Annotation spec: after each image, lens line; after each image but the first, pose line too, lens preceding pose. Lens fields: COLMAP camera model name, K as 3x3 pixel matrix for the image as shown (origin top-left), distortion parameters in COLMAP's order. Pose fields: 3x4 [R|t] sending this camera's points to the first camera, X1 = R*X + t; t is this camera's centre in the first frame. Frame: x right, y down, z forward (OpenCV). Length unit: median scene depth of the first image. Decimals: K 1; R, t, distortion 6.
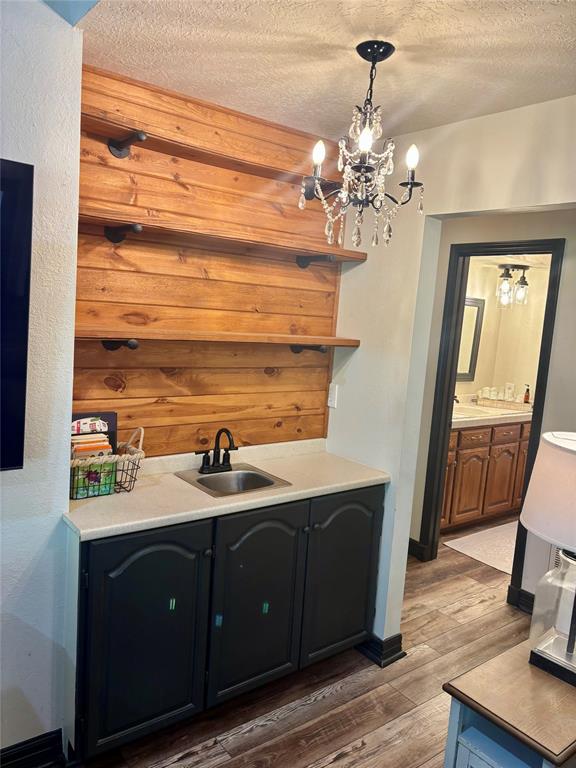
lens RADIAL K [[576.6, 0, 286.4], [0, 576.6, 385.4], [0, 0, 1]] dist [0.009585, 0.001485]
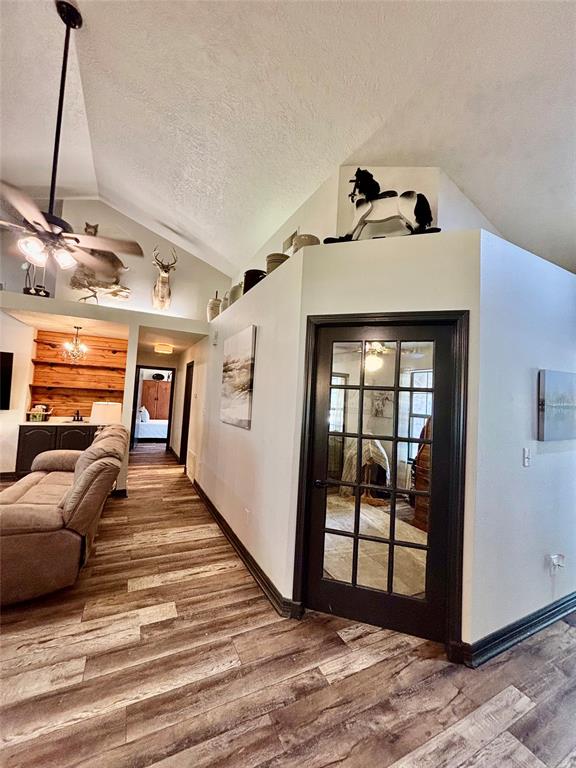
lens RADIAL K [[309.5, 0, 285.9], [0, 309.5, 383.9], [0, 0, 1]] dist [0.000235, 0.001734]
pose [[0.979914, -0.032494, -0.196753, 1.531257], [-0.005246, 0.982093, -0.188323, 0.259422], [0.199349, 0.185573, 0.962197, -0.724818]]
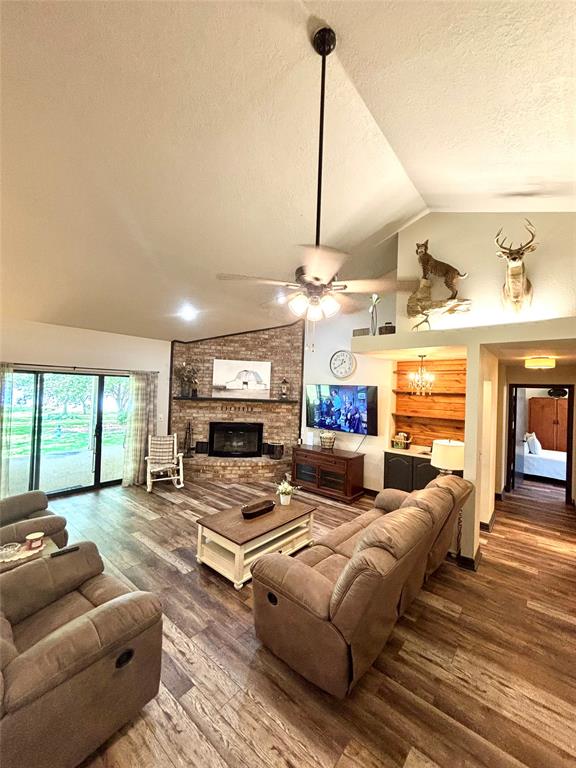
lens RADIAL K [[309.5, 0, 293.3], [0, 309.5, 382.7], [0, 0, 1]] dist [0.000235, 0.001734]
pose [[0.219827, -0.086614, -0.971686, 1.486635], [-0.144284, 0.982209, -0.120194, 0.068380], [0.964810, 0.166621, 0.203419, -0.324060]]
